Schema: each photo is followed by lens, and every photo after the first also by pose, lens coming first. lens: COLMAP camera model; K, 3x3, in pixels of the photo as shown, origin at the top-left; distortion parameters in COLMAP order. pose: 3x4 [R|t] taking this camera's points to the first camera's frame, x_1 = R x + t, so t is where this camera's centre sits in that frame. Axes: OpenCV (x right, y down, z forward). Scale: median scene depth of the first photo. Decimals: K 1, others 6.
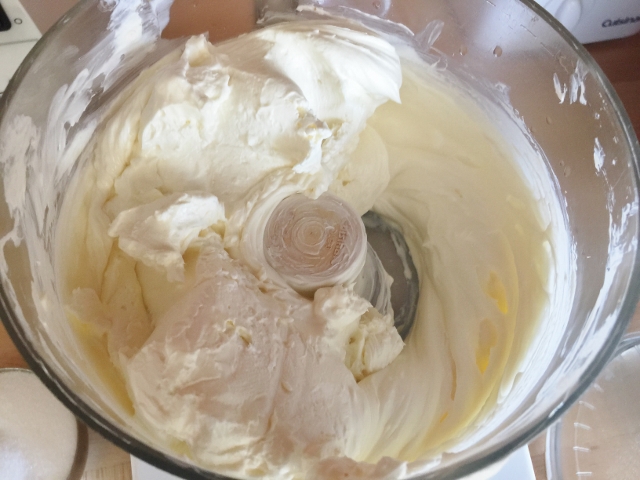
lens RADIAL K [[545.0, 0, 320.0], [0, 545.0, 240.0], [0, 0, 1]] dist [-0.010753, -0.002215]
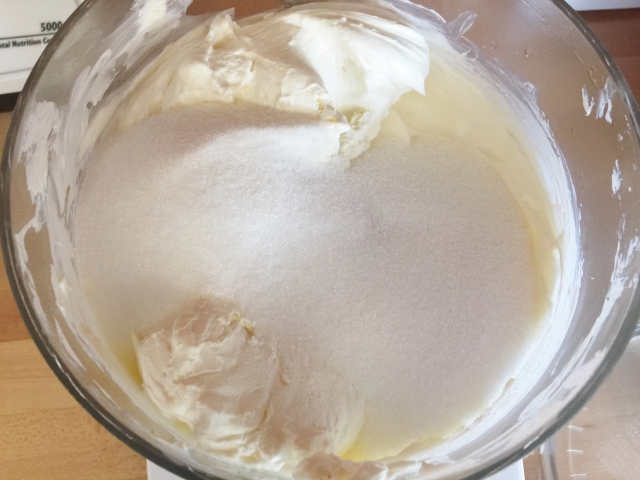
lens RADIAL K [[545.0, 0, 320.0], [0, 545.0, 240.0], [0, 0, 1]] dist [-0.010753, -0.002215]
pose [[0.995936, 0.079695, -0.041946, 0.027581], [-0.074343, 0.990398, 0.116551, -0.116645], [0.050832, -0.112959, 0.992299, -0.015824]]
